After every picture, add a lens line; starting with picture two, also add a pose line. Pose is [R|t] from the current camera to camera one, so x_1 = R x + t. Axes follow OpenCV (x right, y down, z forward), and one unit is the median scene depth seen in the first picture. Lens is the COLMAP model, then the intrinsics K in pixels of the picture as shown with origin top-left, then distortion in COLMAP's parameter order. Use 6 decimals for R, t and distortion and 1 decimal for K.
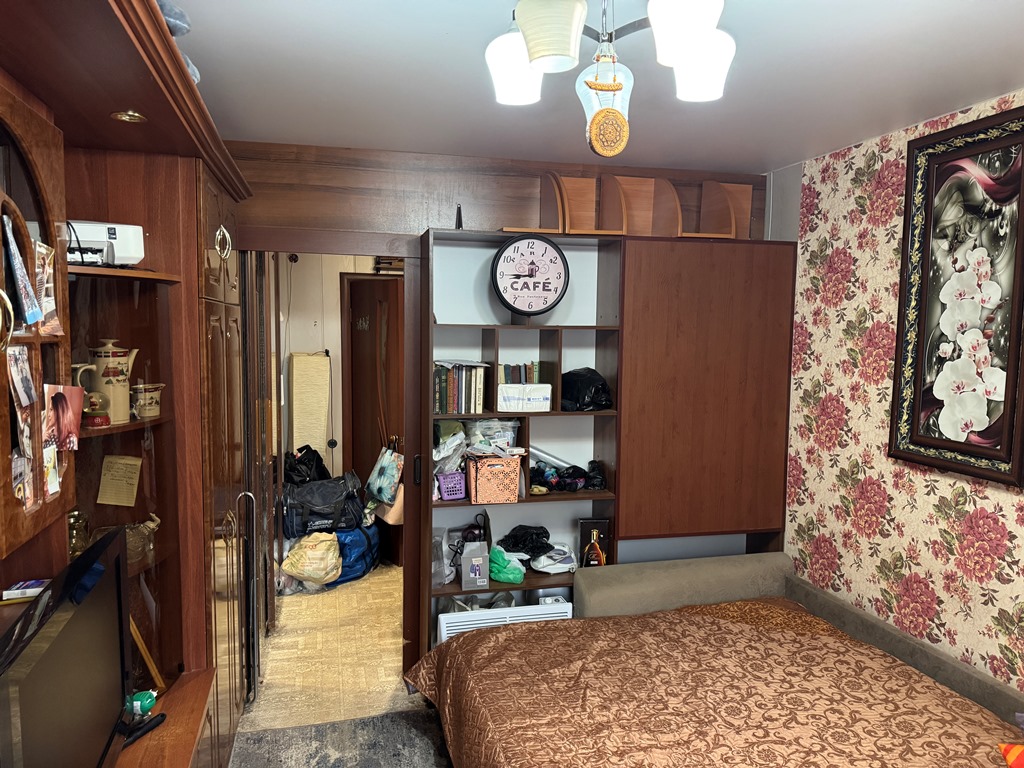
lens RADIAL K [[718.3, 0, 517.2], [0, 718.3, 387.5], [0, 0, 1]] dist [0.112934, -0.189859]
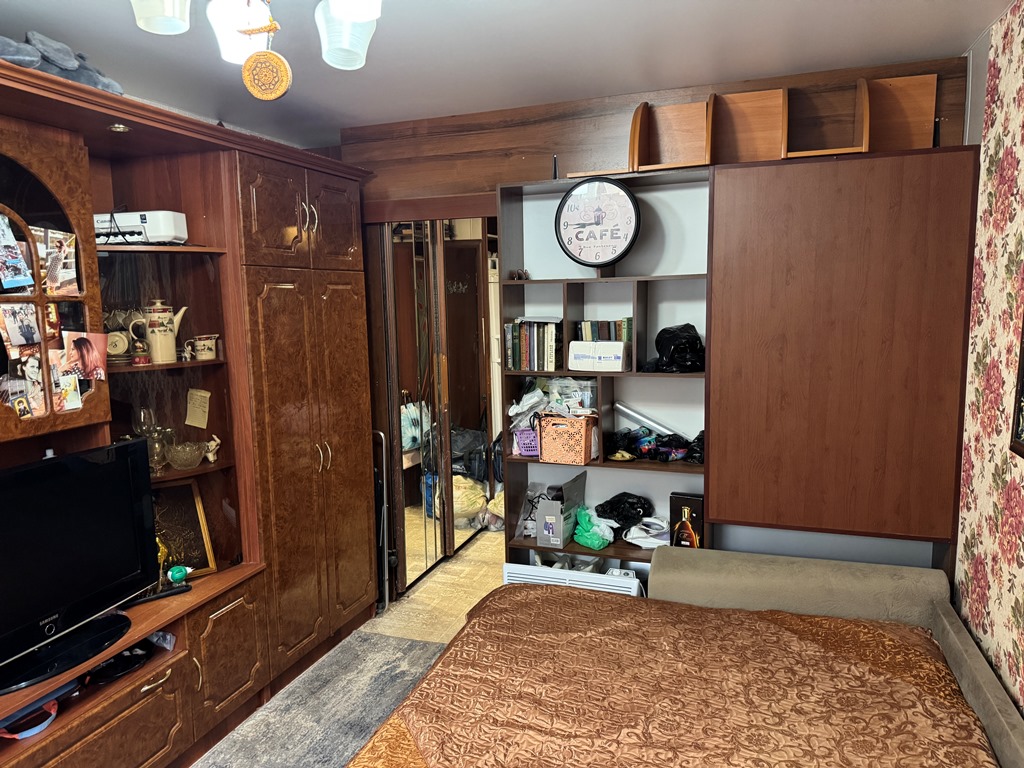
lens RADIAL K [[721.4, 0, 511.8], [0, 721.4, 393.7], [0, 0, 1]] dist [0.098508, -0.140234]
pose [[0.826739, 0.048656, -0.560477, 0.450918], [-0.017068, 0.997964, 0.061458, 0.007302], [0.562326, -0.041243, 0.825886, 0.156288]]
